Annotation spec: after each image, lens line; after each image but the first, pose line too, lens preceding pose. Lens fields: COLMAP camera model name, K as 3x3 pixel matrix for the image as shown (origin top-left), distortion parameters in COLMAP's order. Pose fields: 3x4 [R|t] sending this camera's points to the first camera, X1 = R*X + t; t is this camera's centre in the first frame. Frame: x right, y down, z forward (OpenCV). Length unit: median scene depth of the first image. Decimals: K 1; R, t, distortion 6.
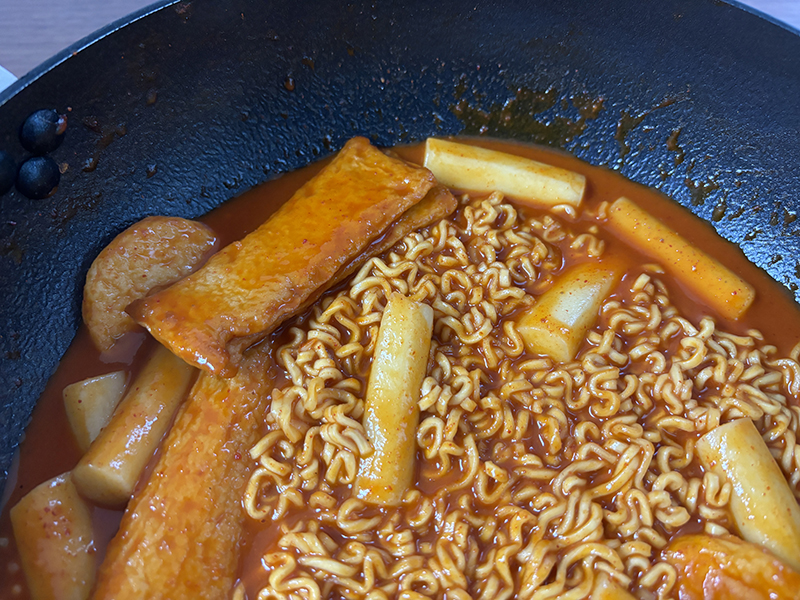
lens RADIAL K [[605.7, 0, 400.0], [0, 605.7, 300.0], [0, 0, 1]] dist [0.006813, -0.136774]
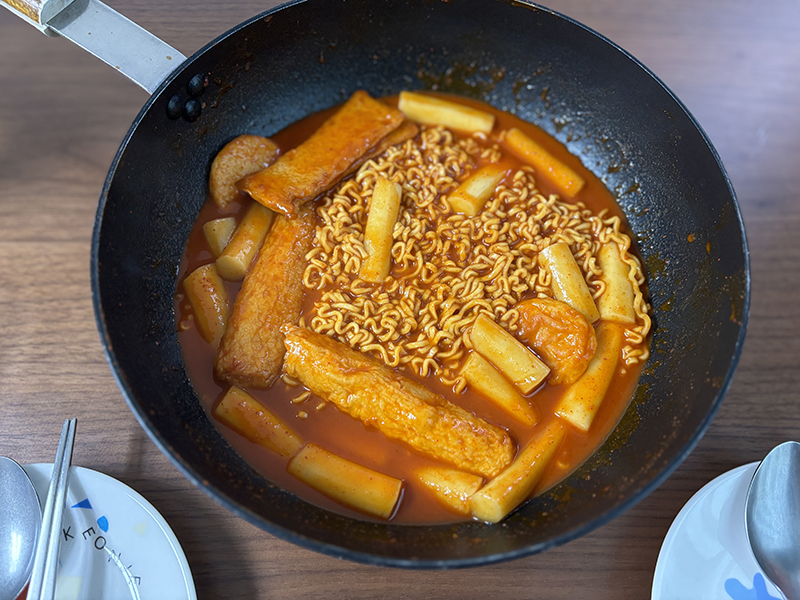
lens RADIAL K [[605.7, 0, 400.0], [0, 605.7, 300.0], [0, 0, 1]] dist [0.006813, -0.136774]
pose [[0.999892, 0.009267, 0.011424, 0.032407], [-0.010097, 0.997140, 0.074905, 0.223296], [-0.010697, -0.075012, 0.997125, -0.875469]]
